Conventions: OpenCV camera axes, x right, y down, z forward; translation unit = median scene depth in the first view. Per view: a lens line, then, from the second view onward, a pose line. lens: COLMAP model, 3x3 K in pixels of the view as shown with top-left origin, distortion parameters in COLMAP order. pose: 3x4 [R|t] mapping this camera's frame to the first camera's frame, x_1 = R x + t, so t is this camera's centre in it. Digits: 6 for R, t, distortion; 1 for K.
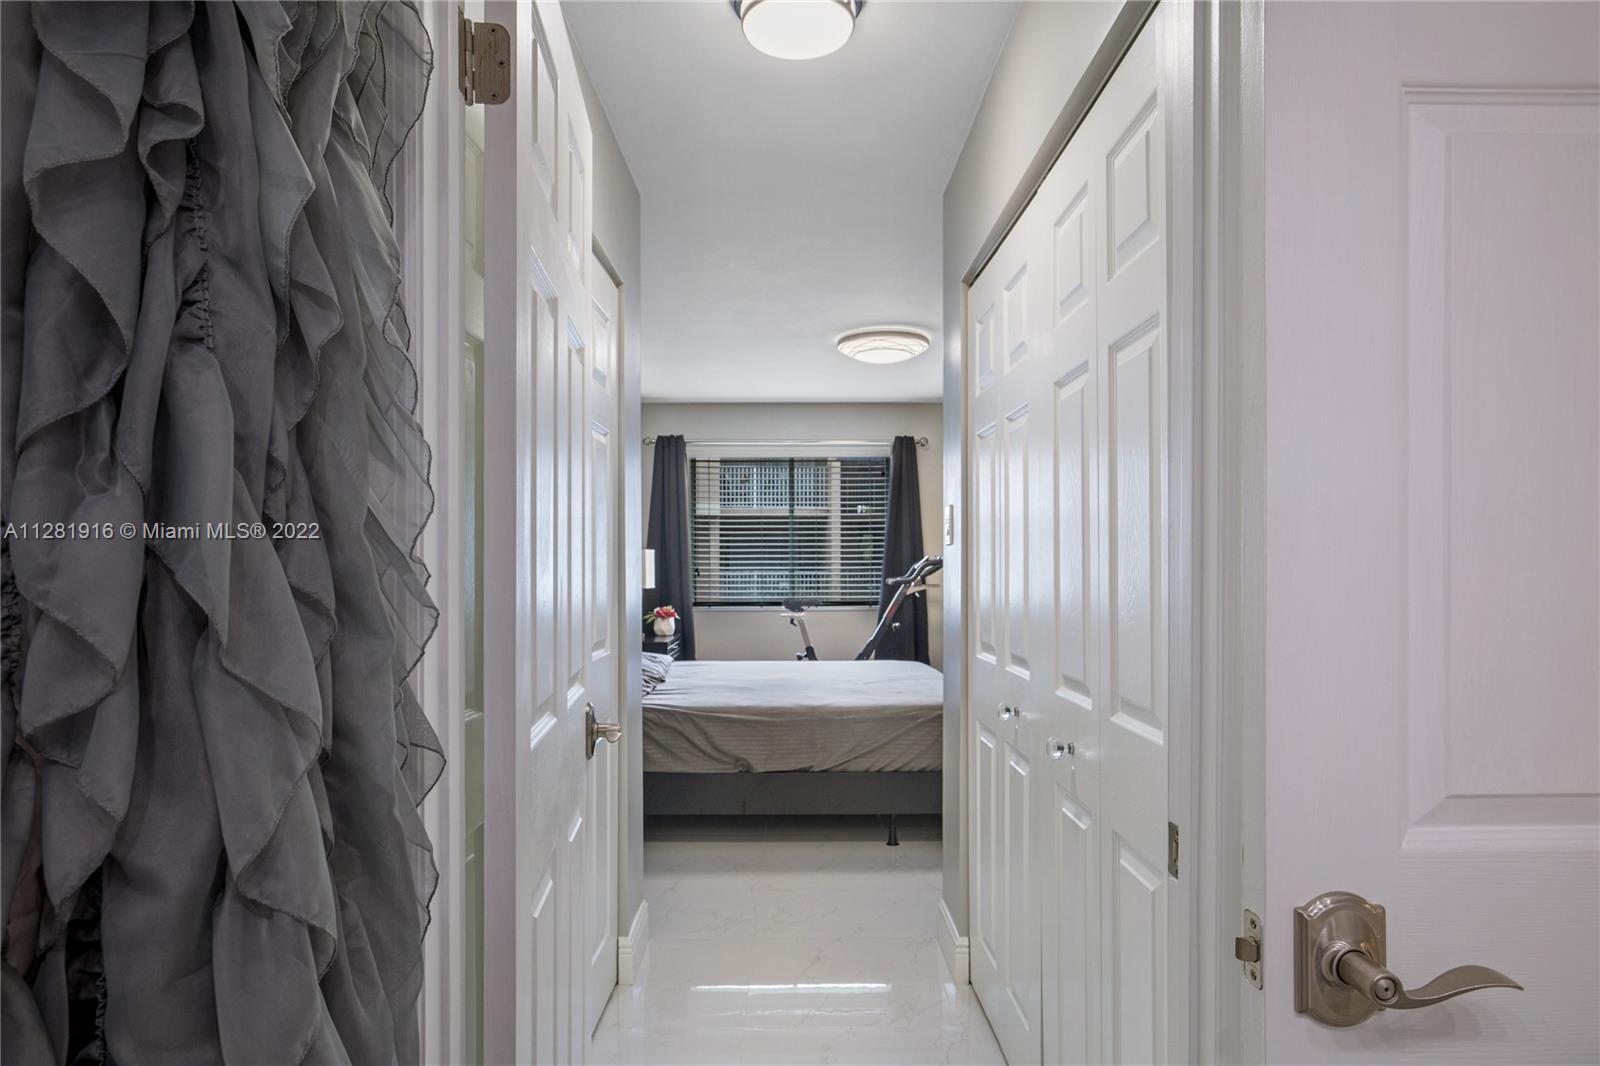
lens RADIAL K [[957.5, 0, 807.4], [0, 957.5, 523.6], [0, 0, 1]] dist [0.003749, 0.001486]
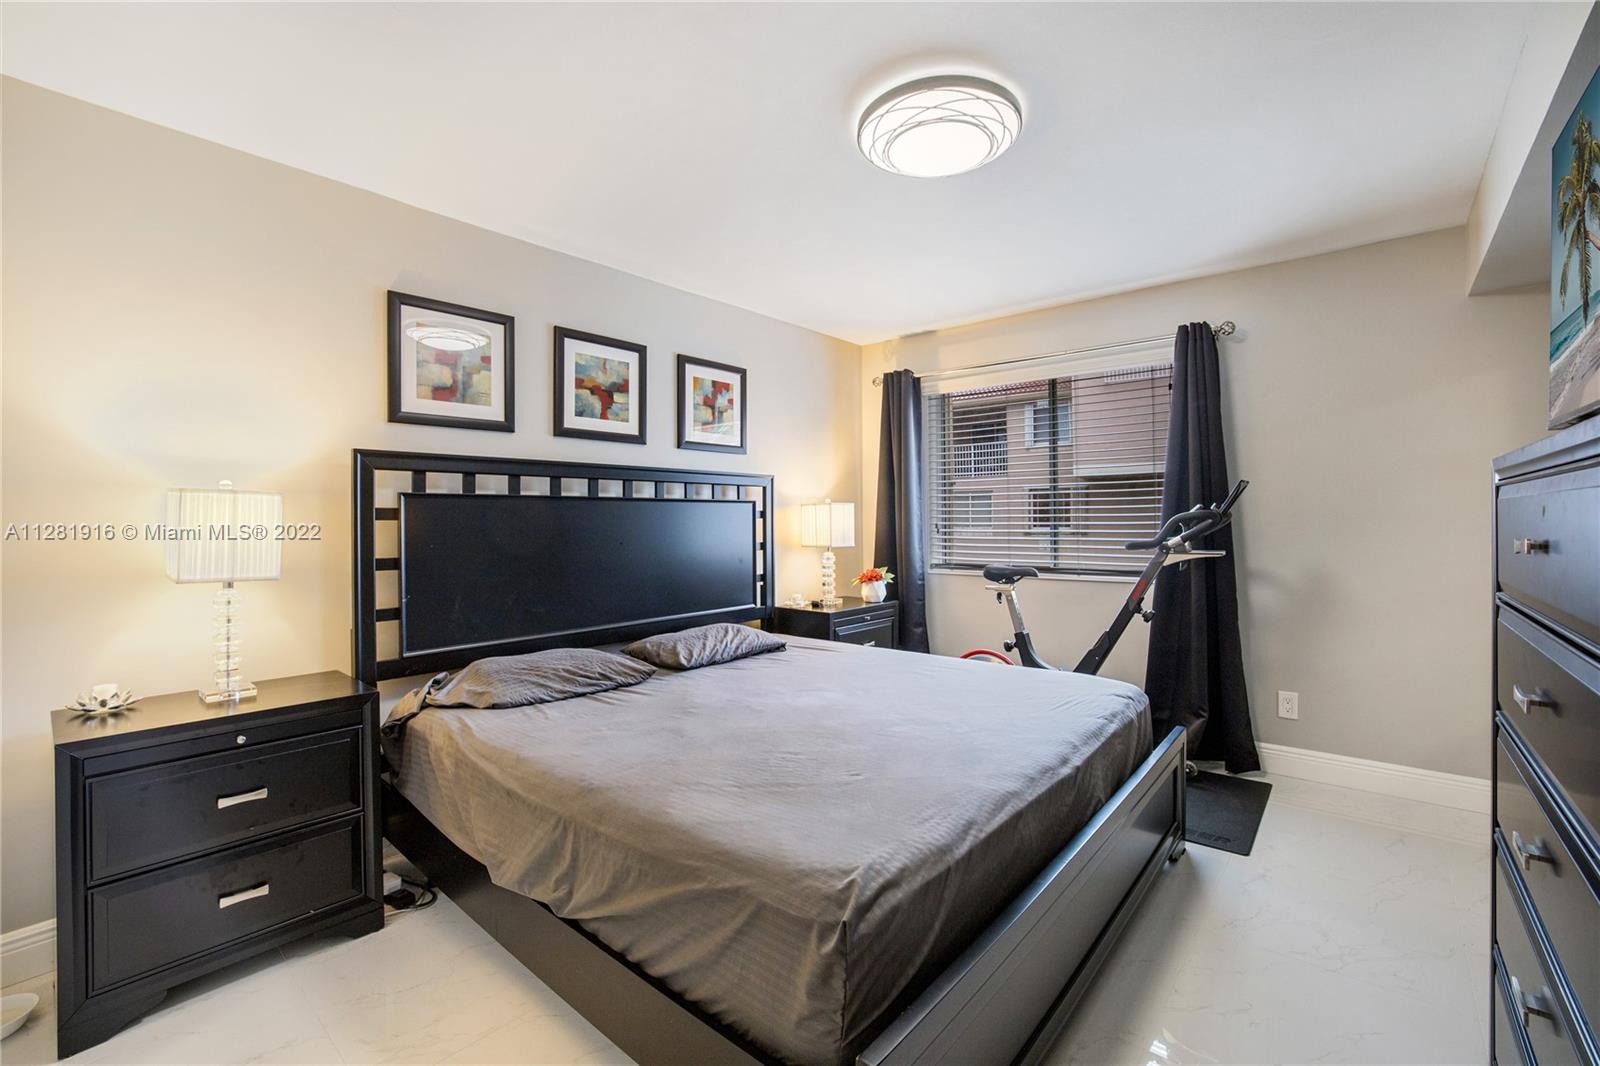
lens RADIAL K [[701.3, 0, 805.0], [0, 701.3, 522.1], [0, 0, 1]] dist [-0.048090, 0.017014]
pose [[0.767584, 0.000105, -0.640948, 0.209408], [0.031735, 0.998767, 0.038169, 0.018516], [0.640162, -0.049638, 0.766635, 0.473718]]
